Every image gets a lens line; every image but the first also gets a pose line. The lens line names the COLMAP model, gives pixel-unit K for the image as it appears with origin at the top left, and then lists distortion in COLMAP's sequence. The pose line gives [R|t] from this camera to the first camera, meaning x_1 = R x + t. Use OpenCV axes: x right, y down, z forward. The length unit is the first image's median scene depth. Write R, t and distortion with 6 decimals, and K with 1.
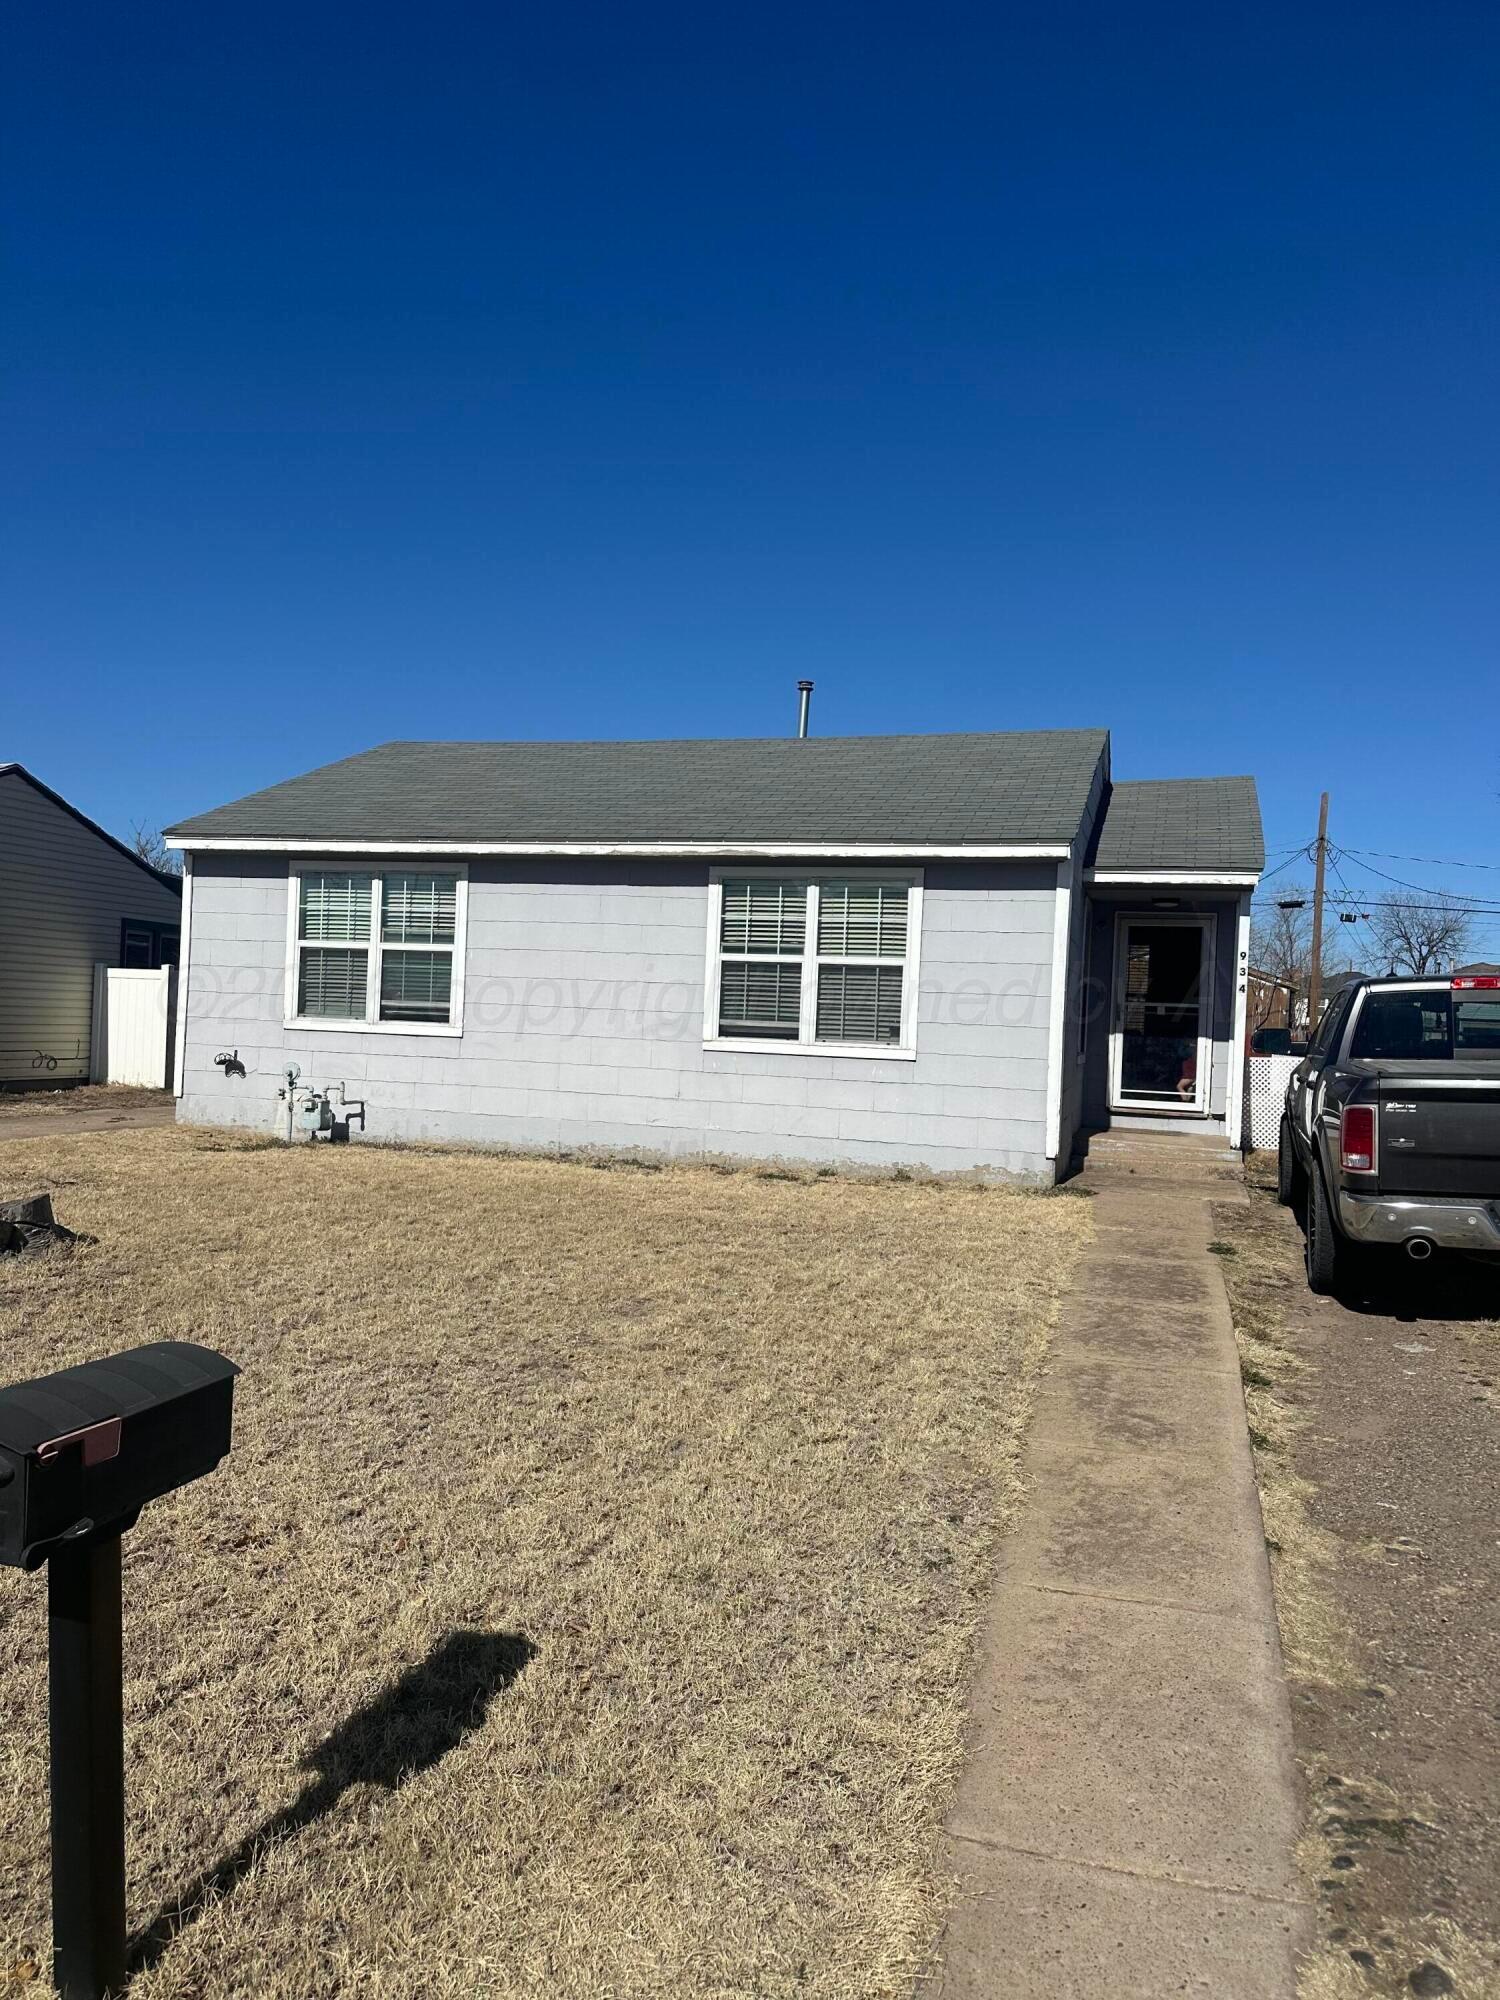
lens RADIAL K [[1401.4, 0, 915.4], [0, 1401.4, 1002.9], [0, 0, 1]] dist [0.054637, -0.002241]
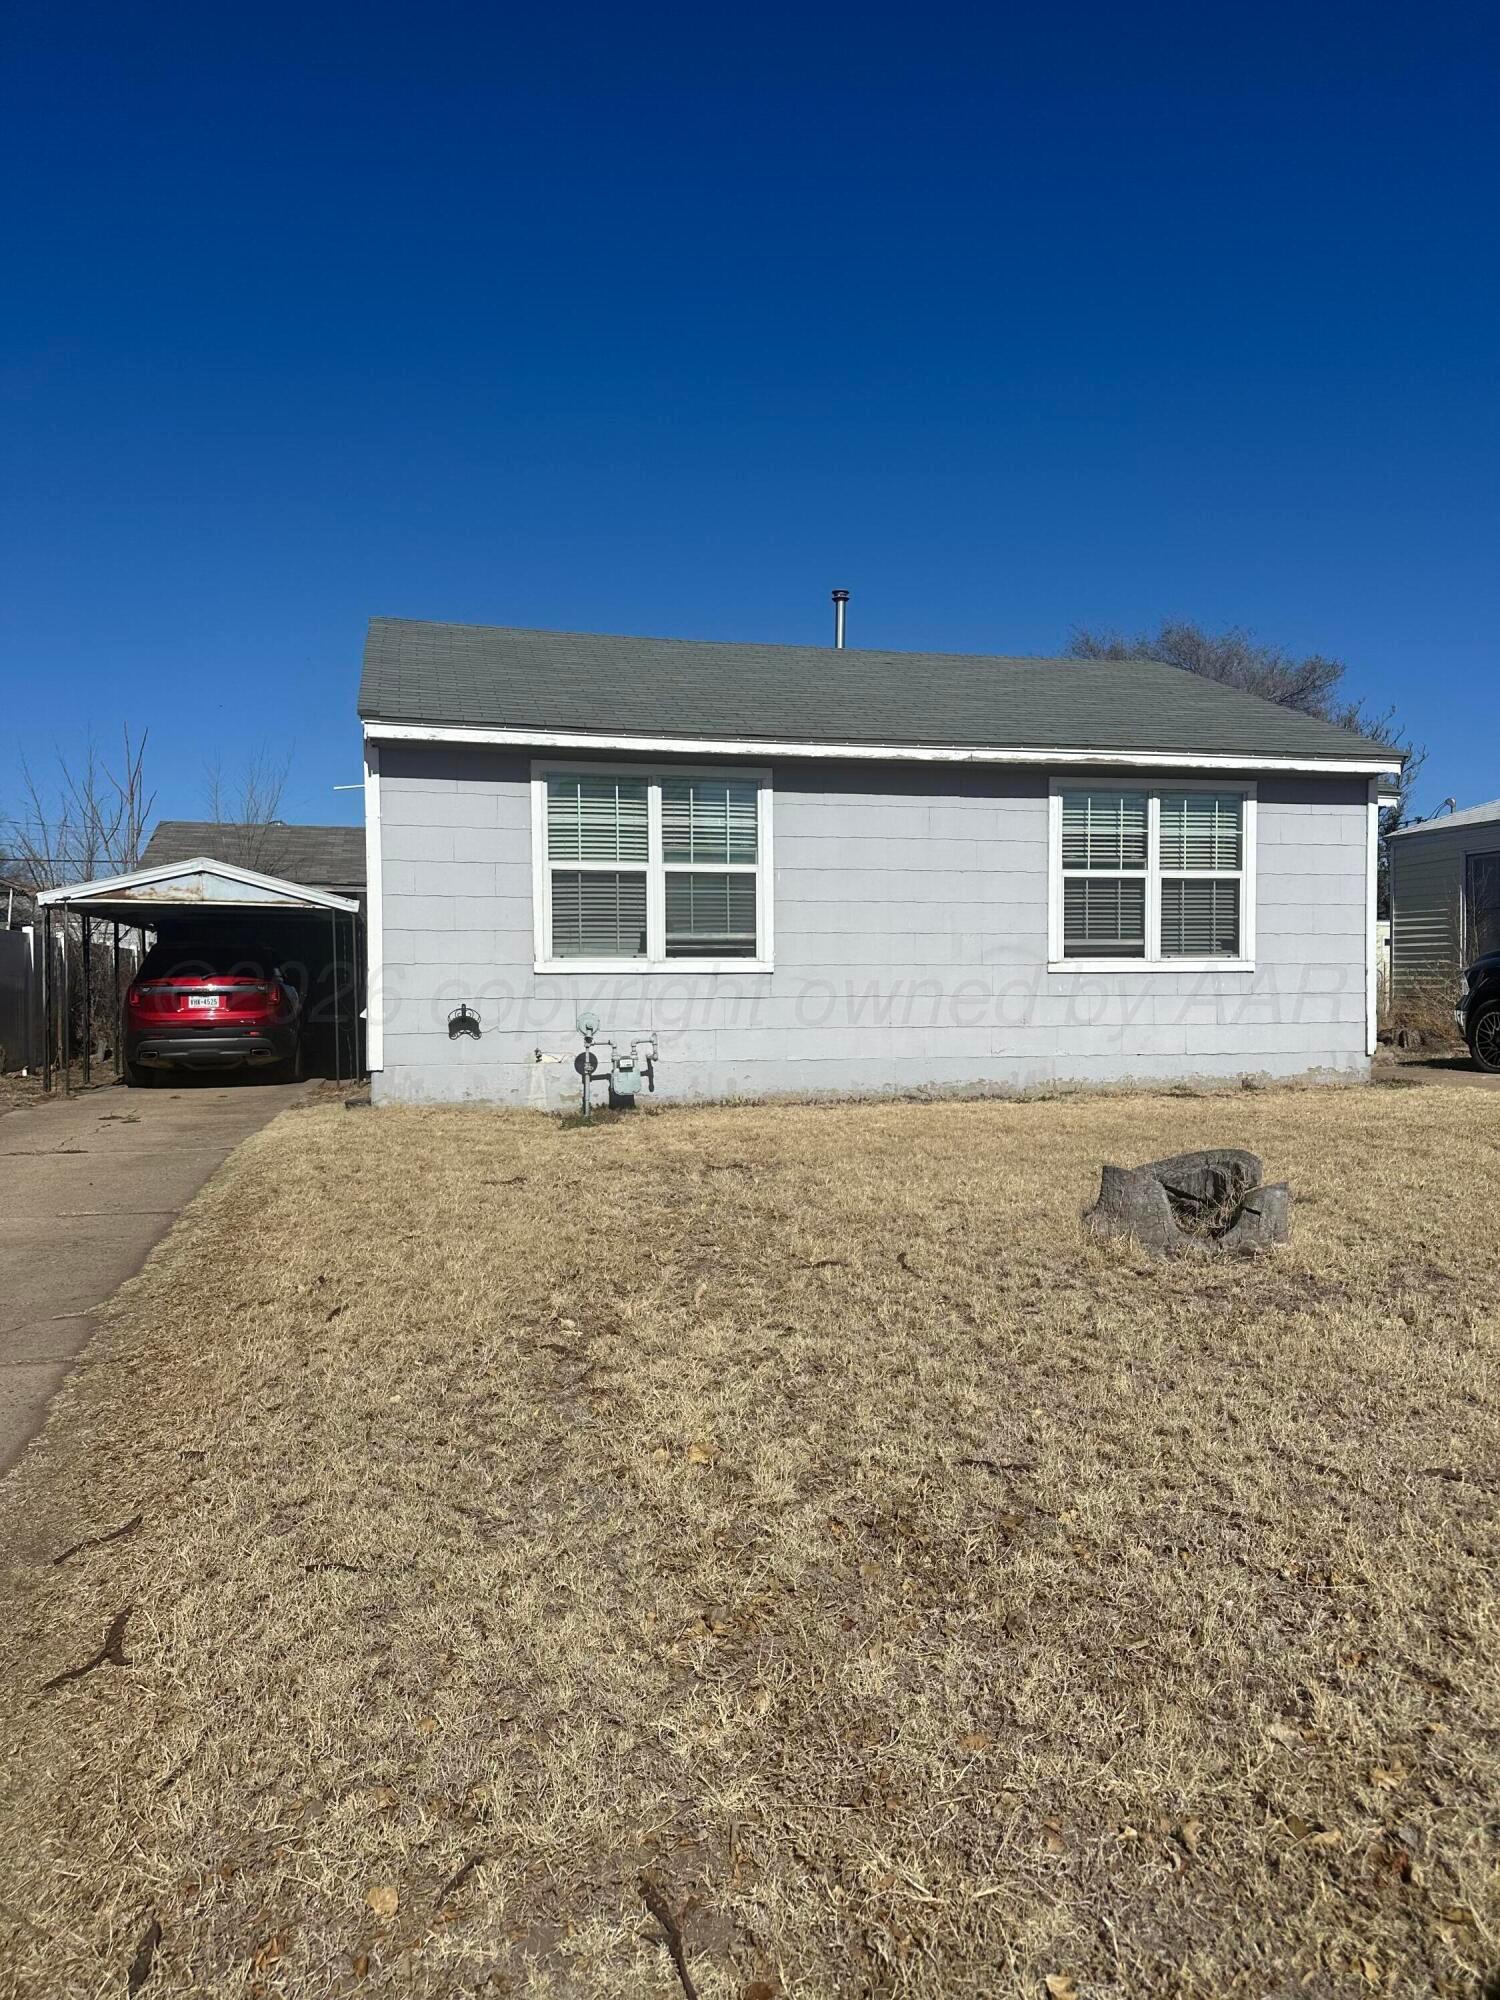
lens RADIAL K [[1401.4, 0, 915.4], [0, 1401.4, 1002.9], [0, 0, 1]] dist [0.054637, -0.002241]
pose [[0.870763, -0.064311, 0.487479, -0.692282], [0.027025, 0.996171, 0.083147, -0.027215], [-0.490960, -0.059227, 0.869167, 0.223055]]
